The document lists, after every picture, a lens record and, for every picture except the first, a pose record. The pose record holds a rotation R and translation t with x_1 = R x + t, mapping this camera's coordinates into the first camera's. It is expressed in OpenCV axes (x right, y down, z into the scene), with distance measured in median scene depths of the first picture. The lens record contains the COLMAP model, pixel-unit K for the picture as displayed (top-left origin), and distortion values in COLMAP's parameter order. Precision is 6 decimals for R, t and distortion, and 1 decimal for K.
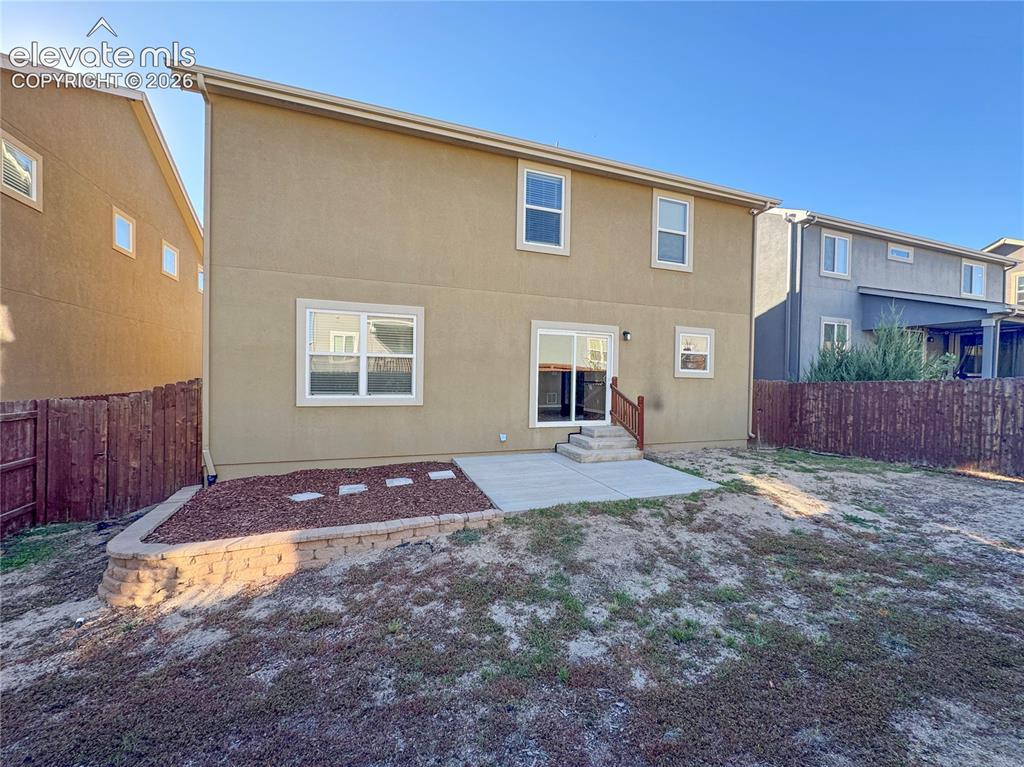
lens RADIAL K [[412.5, 0, 511.2], [0, 412.5, 380.3], [0, 0, 1]] dist [-0.000470, -0.000099]
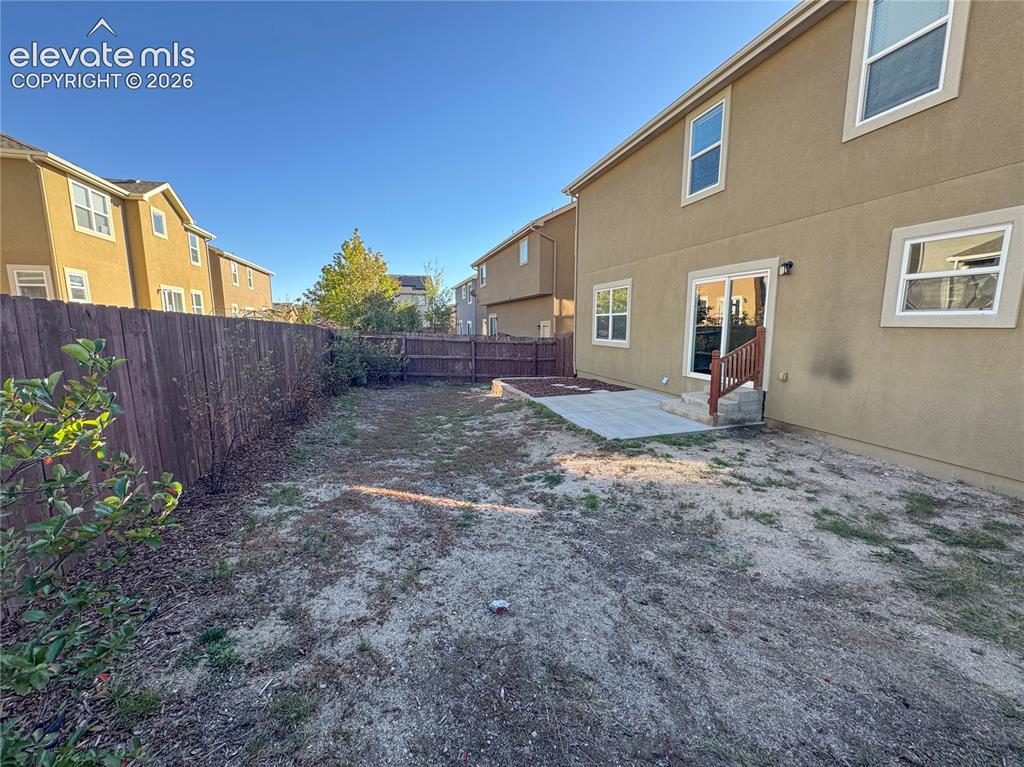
lens RADIAL K [[412.5, 0, 511.3], [0, 412.5, 385.8], [0, 0, 1]] dist [-0.000470, -0.000099]
pose [[-0.071016, 0.128768, -0.989129, 1.149111], [-0.009383, 0.991502, 0.129751, 0.005850], [0.997431, 0.018496, -0.069205, 0.638784]]
